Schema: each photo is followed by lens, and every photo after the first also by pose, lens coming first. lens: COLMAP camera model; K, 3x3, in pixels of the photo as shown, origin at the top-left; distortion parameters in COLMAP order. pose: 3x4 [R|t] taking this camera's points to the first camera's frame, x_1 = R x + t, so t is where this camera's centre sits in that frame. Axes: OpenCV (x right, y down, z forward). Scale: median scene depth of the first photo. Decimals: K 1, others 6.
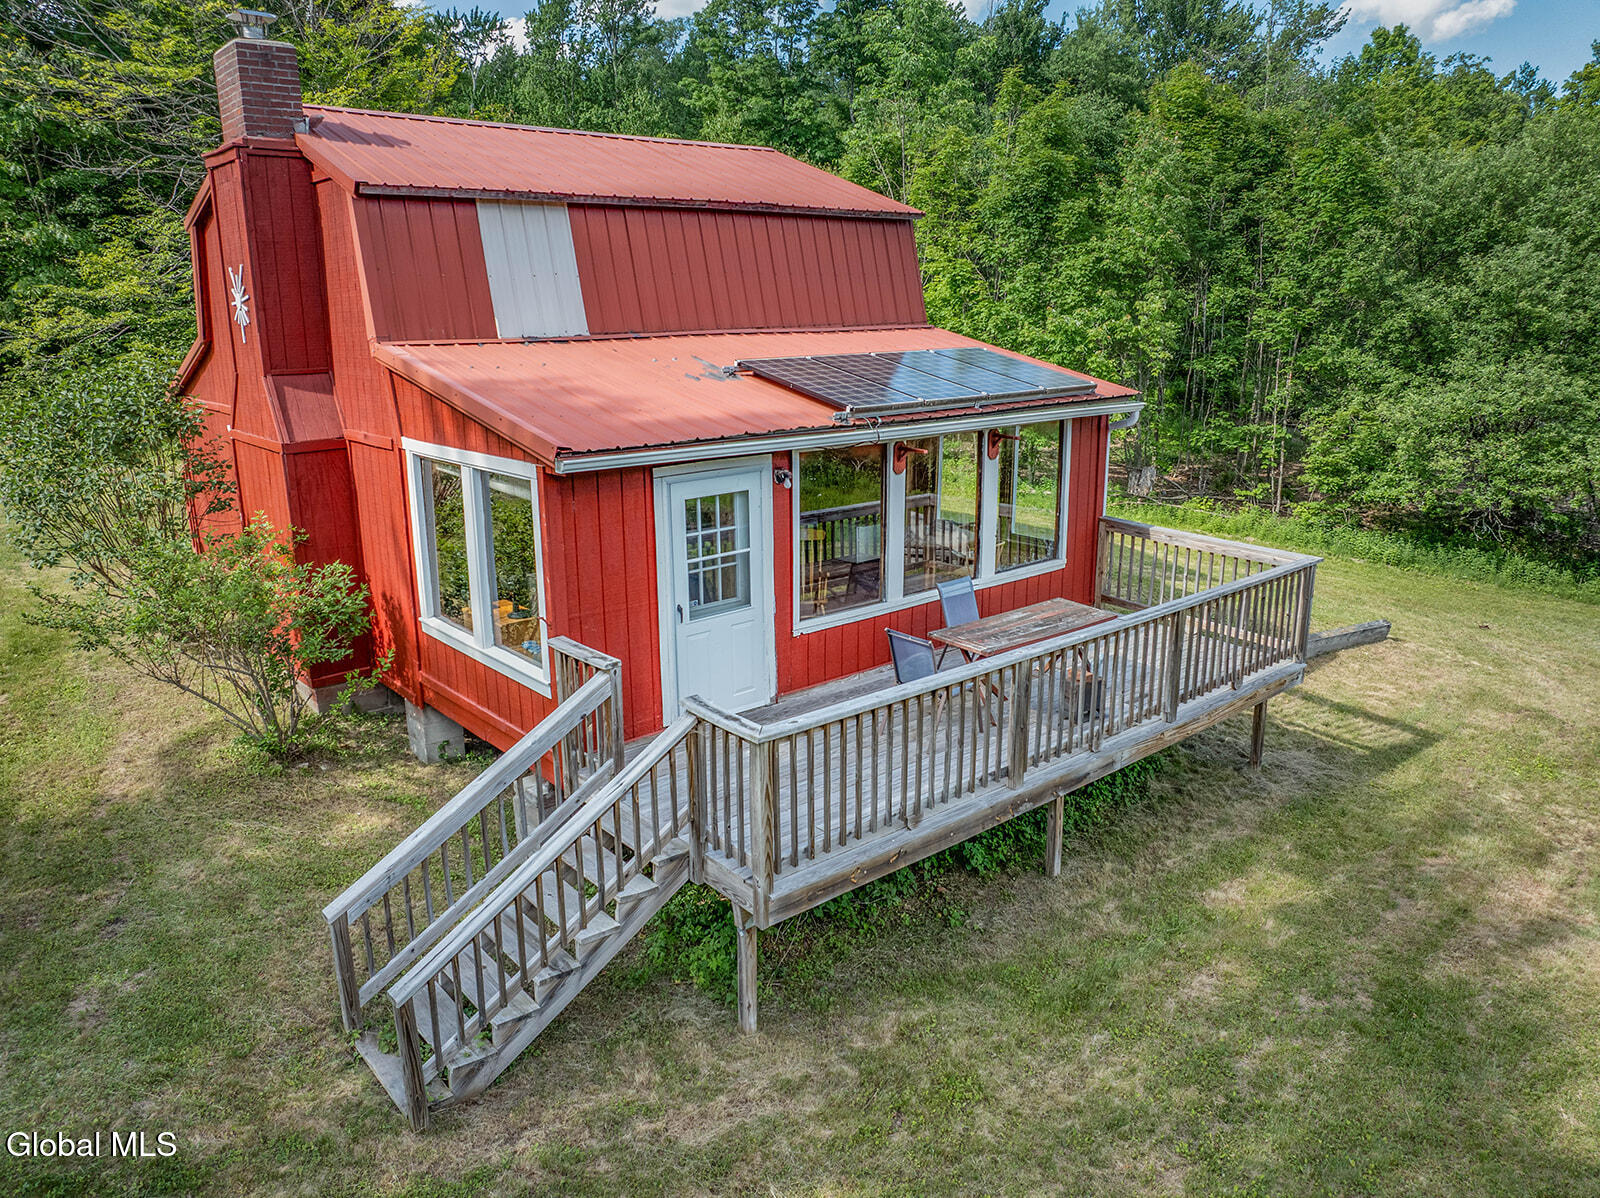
lens RADIAL K [[1127.9, 0, 800.0], [0, 1127.9, 599.0], [0, 0, 1]] dist [-0.043382, 0.029388]
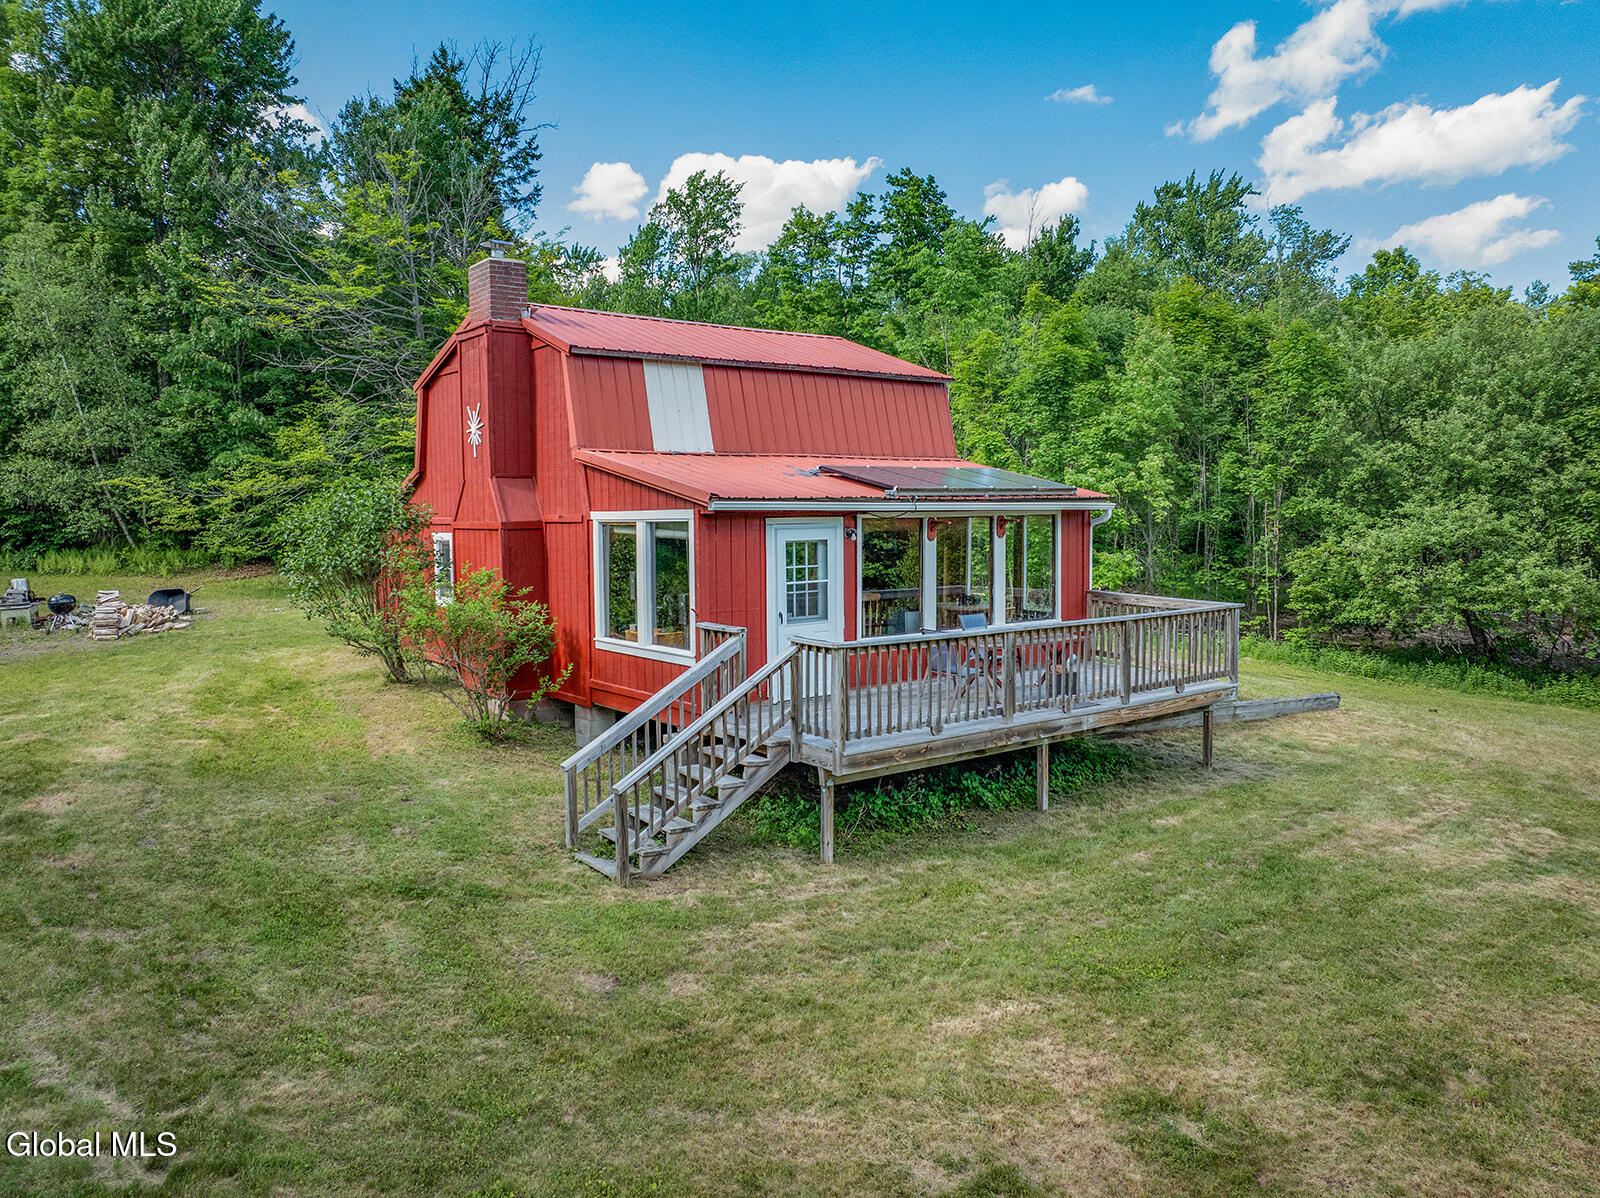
lens RADIAL K [[1114.5, 0, 800.0], [0, 1114.5, 599.0], [0, 0, 1]] dist [-0.002714, -0.029438]
pose [[0.998594, 0.003740, -0.052868, -0.002477], [-0.012997, 0.984330, -0.175858, 0.156649], [0.051382, 0.176298, 0.982995, -0.283291]]
